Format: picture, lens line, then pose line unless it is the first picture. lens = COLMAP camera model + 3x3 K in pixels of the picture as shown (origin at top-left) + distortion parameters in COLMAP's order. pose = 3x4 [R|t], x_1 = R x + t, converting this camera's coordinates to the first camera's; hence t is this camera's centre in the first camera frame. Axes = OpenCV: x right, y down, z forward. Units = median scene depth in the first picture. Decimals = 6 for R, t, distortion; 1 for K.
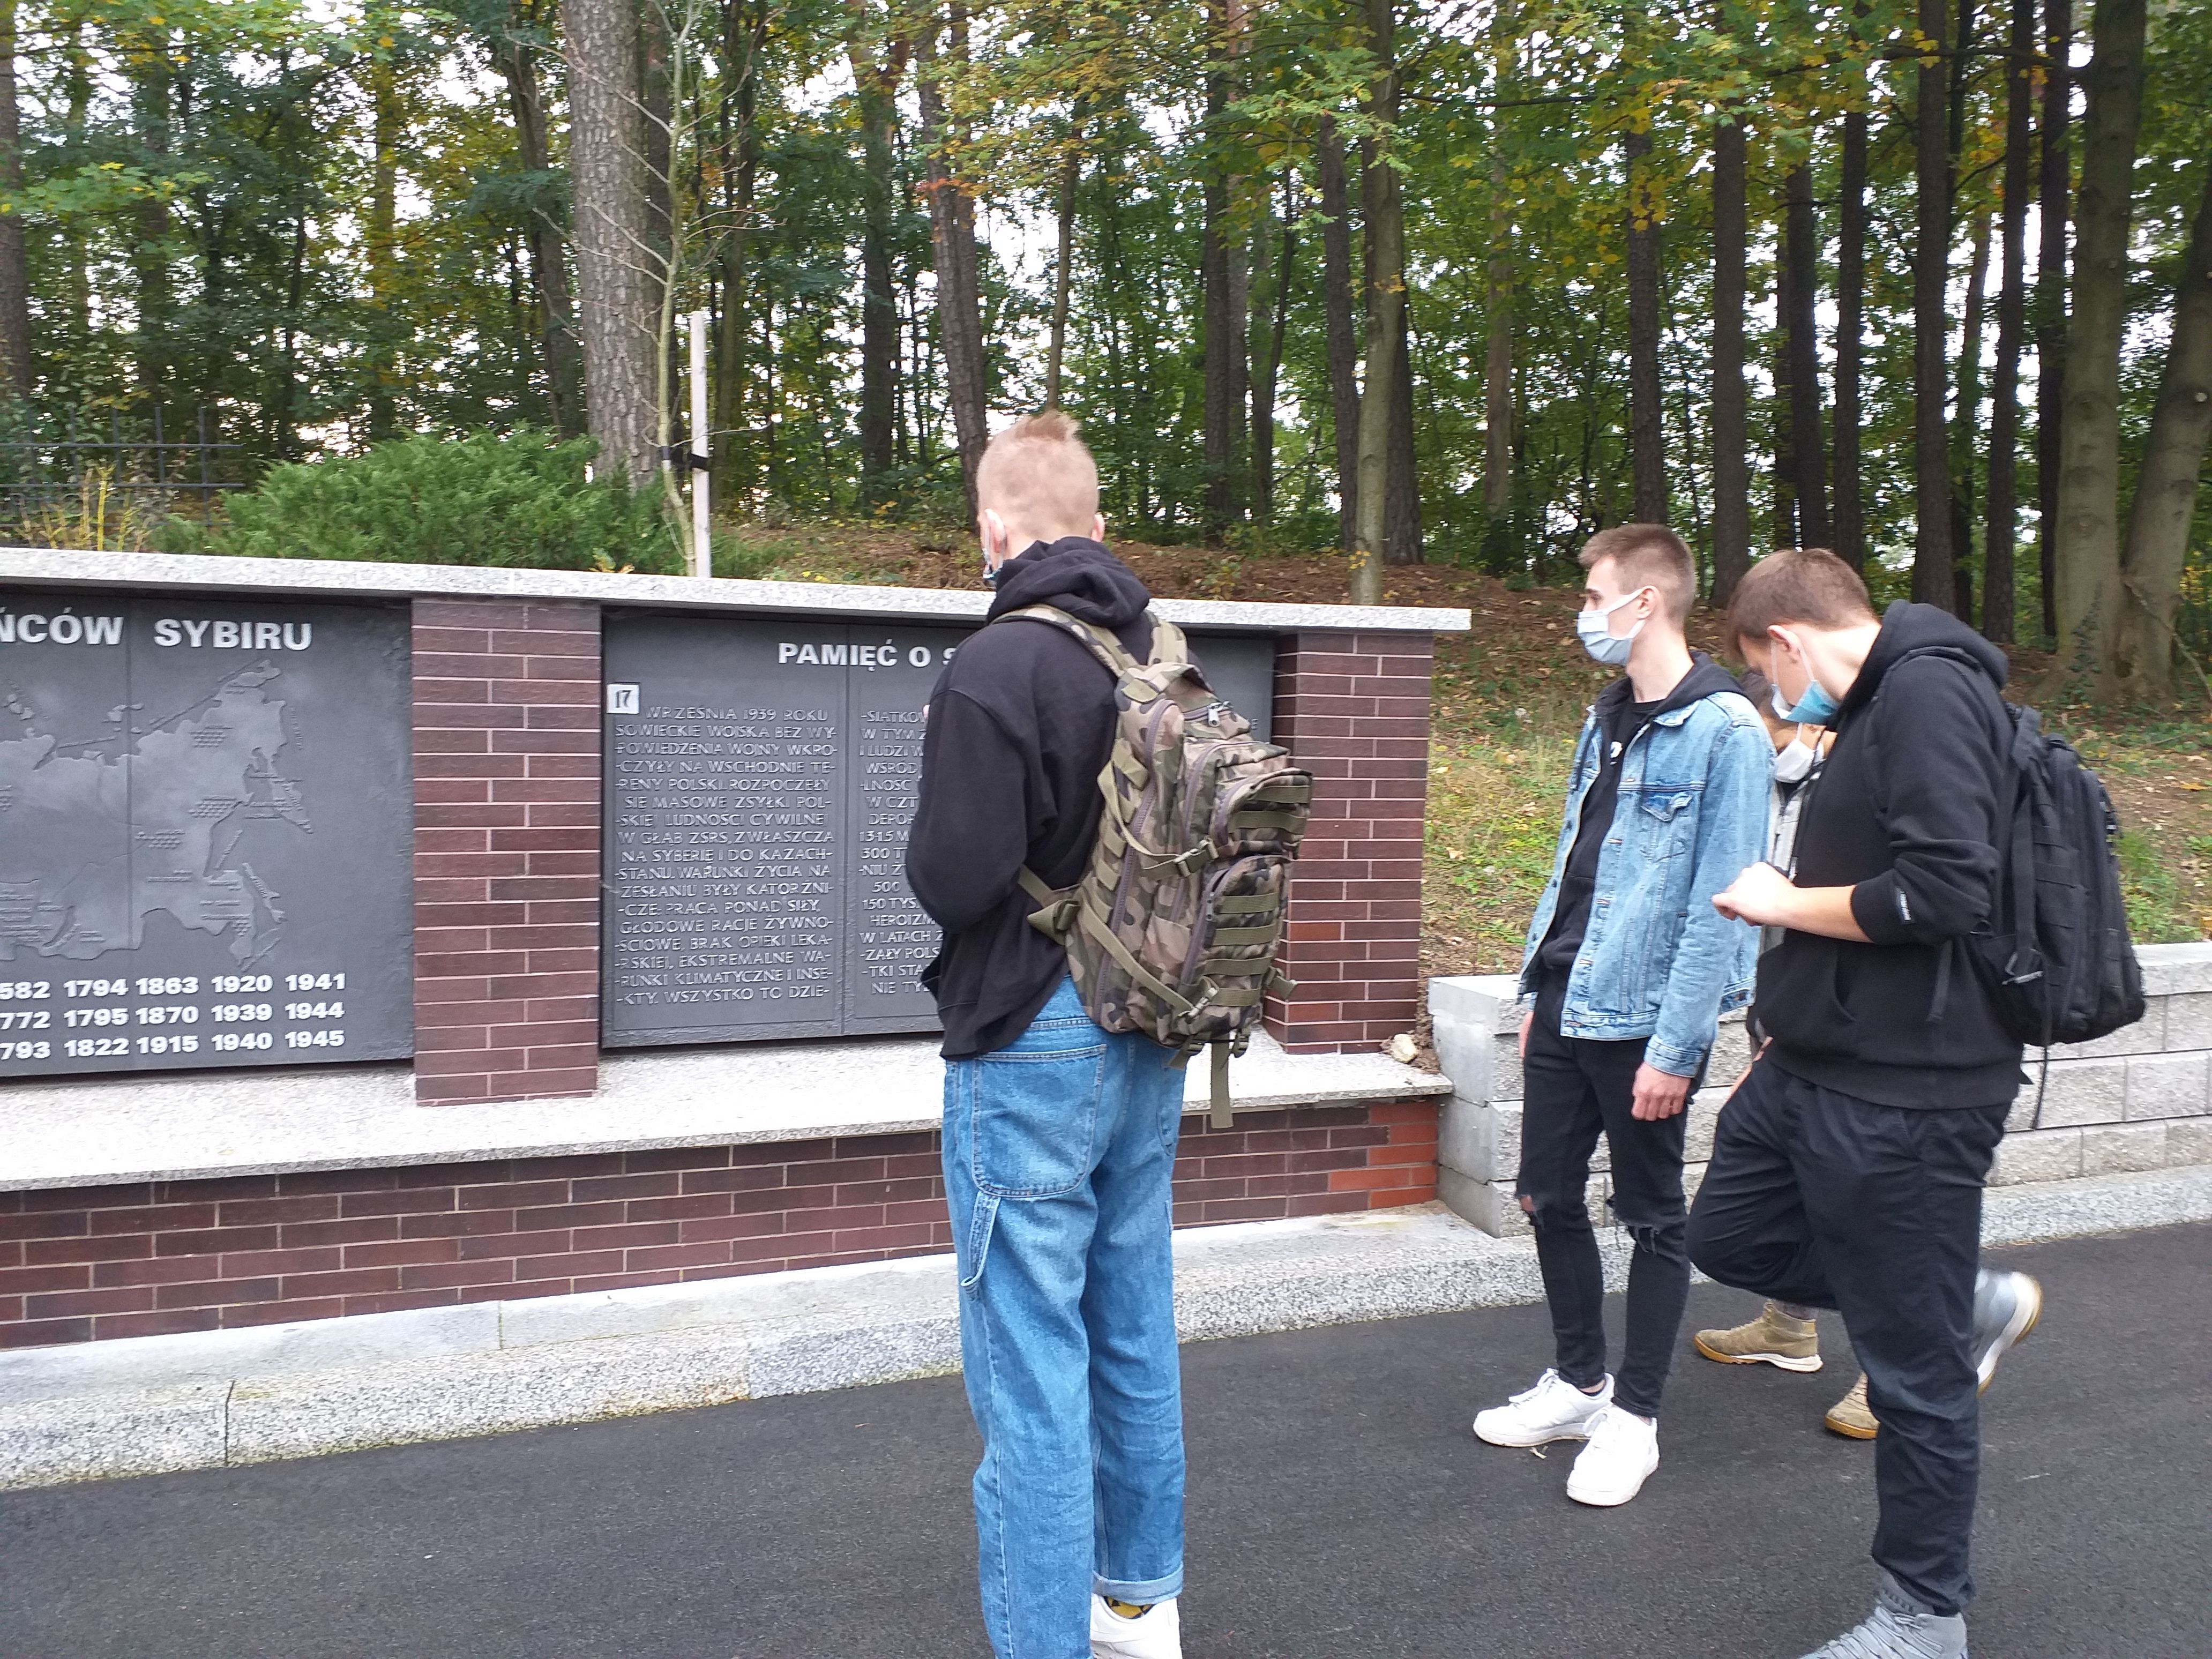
lens RADIAL K [[1779.5, 0, 1100.3], [0, 1779.5, 812.7], [0, 0, 1]] dist [0.042063, -0.063113]
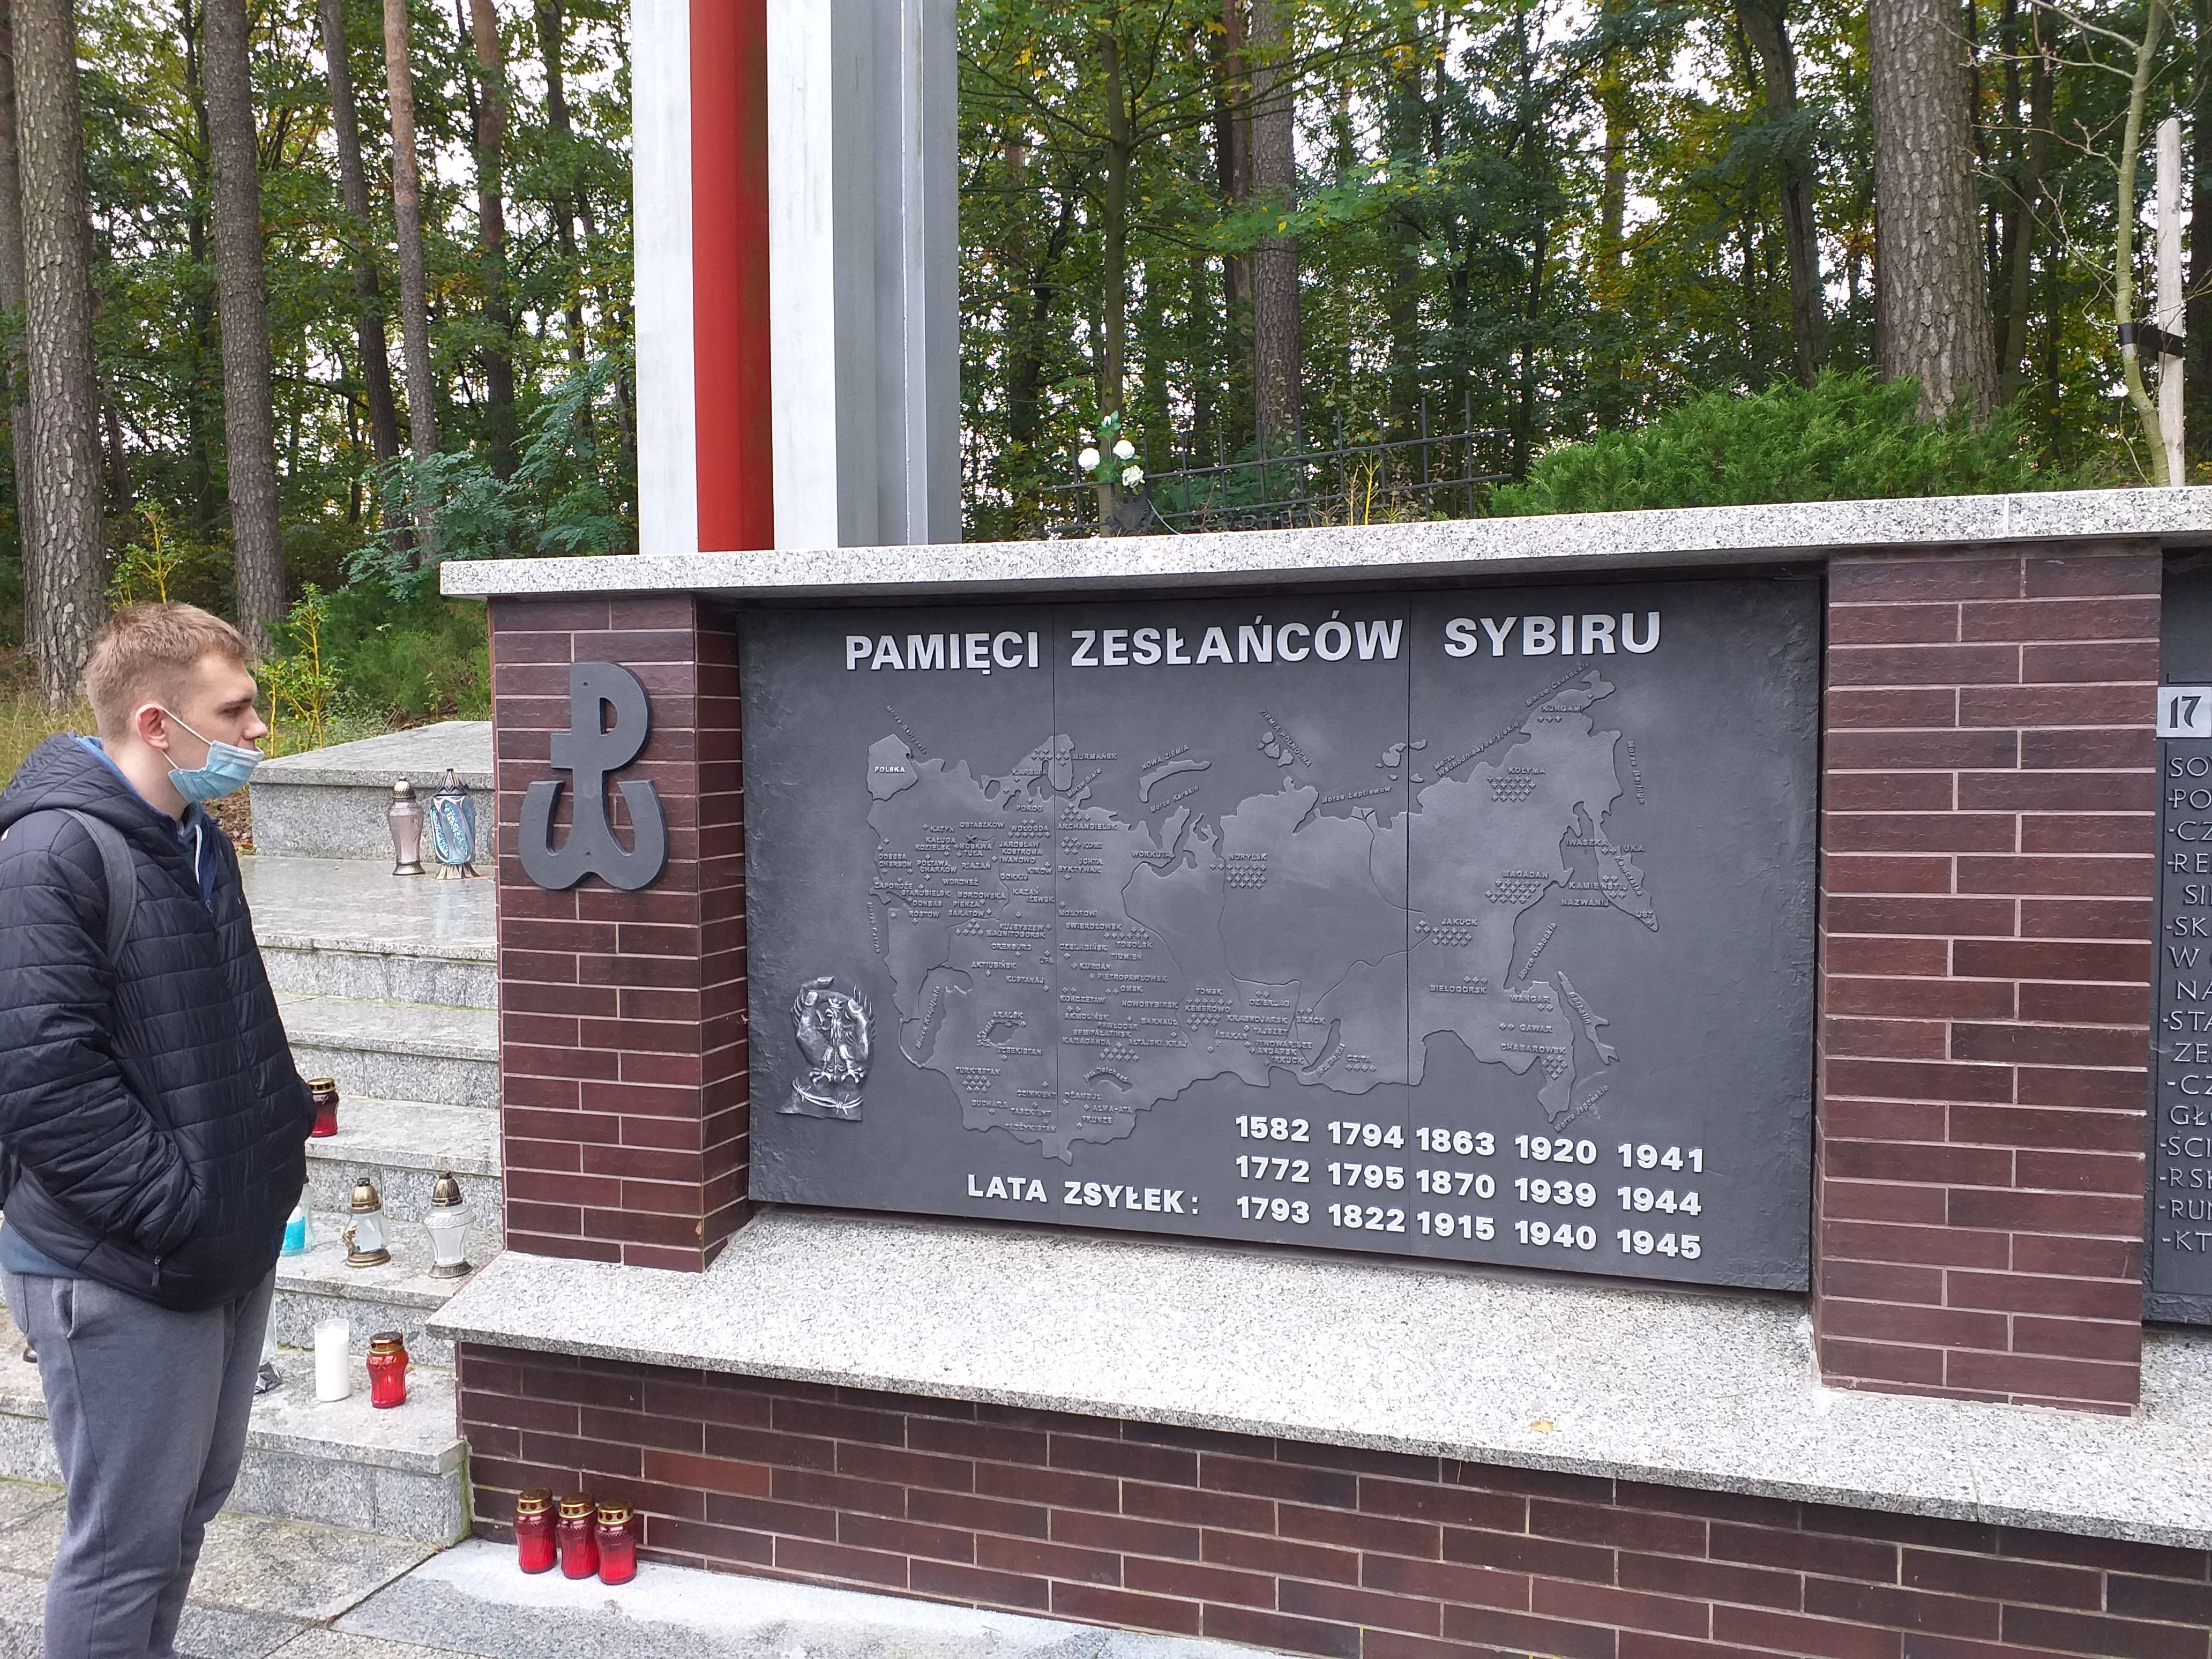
lens RADIAL K [[1596.7, 0, 1144.7], [0, 1596.7, 816.3], [0, 0, 1]] dist [0.089268, -0.151321]
pose [[0.803795, 0.009777, -0.594827, -0.241649], [-0.007673, 0.999952, 0.006067, -0.033099], [0.594858, -0.000313, 0.803831, 0.415273]]
